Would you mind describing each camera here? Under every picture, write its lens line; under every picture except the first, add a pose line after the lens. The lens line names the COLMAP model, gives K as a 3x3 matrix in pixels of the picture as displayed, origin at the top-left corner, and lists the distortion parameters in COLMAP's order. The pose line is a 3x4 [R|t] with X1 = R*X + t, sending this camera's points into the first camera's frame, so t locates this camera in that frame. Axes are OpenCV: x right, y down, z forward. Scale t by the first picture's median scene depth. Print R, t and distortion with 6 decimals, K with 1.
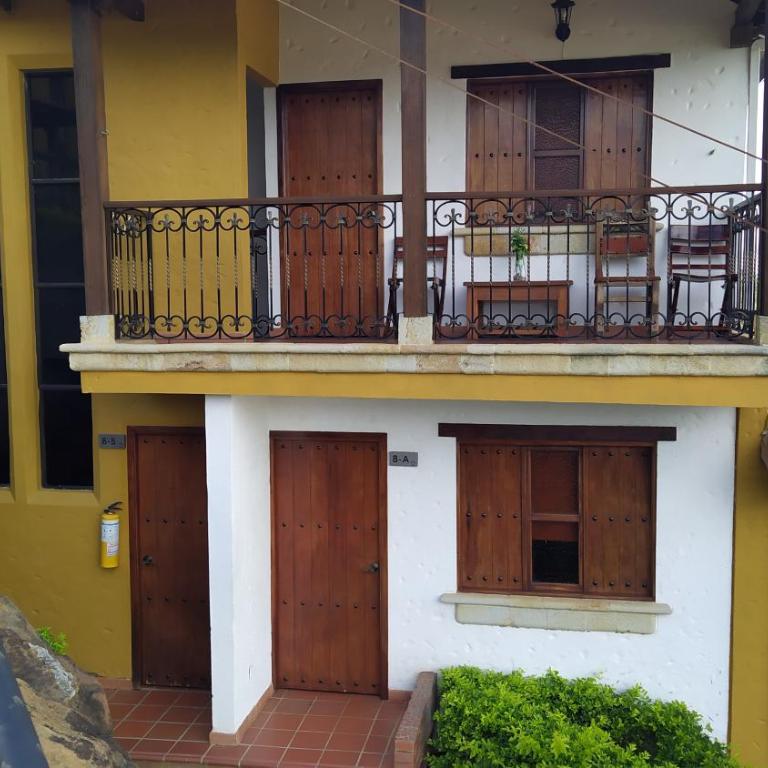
lens RADIAL K [[987.0, 0, 380.5], [0, 987.0, 391.4], [0, 0, 1]] dist [0.073156, 0.000000]
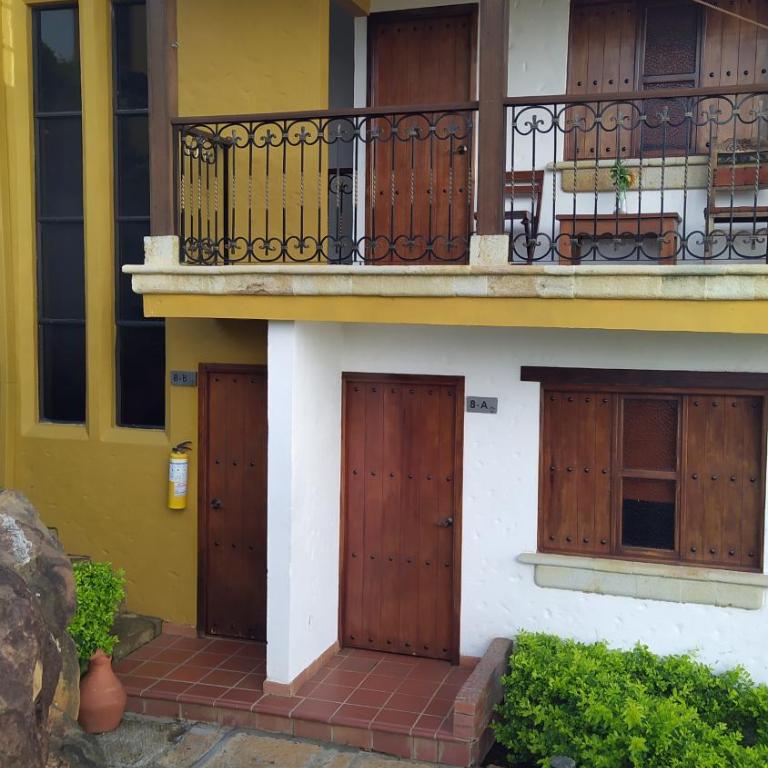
lens RADIAL K [[987.0, 0, 380.6], [0, 987.0, 385.6], [0, 0, 1]] dist [0.073156, 0.000000]
pose [[0.989946, 0.031424, -0.137910, 0.057005], [-0.033745, 0.999325, -0.014525, 0.068552], [0.137360, 0.019033, 0.990338, 0.072516]]
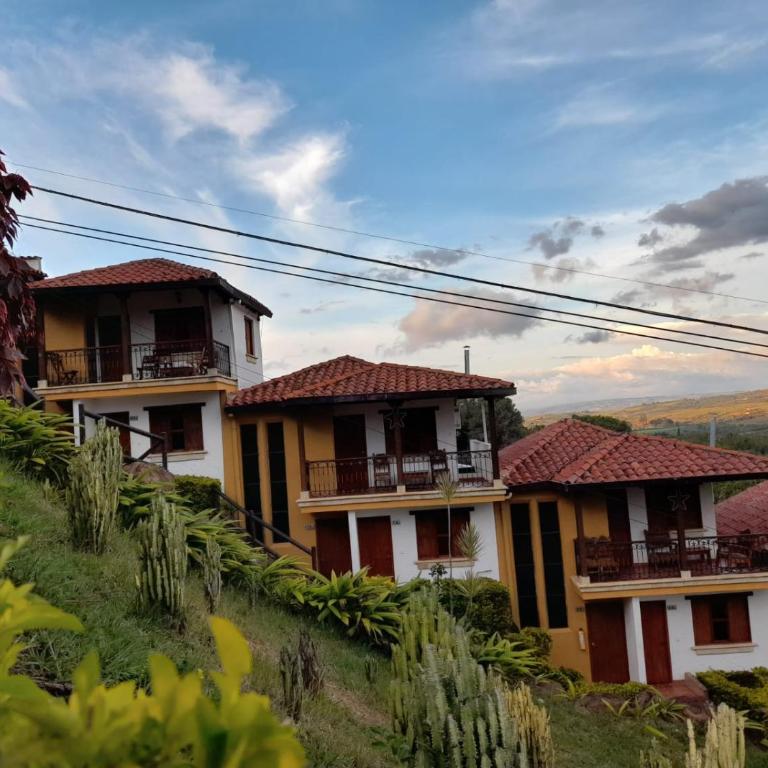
lens RADIAL K [[722.6, 0, 379.0], [0, 722.6, 379.7], [0, 0, 1]] dist [0.036798, 0.000000]
pose [[0.985570, -0.054611, 0.160215, 0.492384], [0.078965, 0.985554, -0.149825, 0.403457], [-0.149718, 0.160315, 0.975645, -1.752086]]
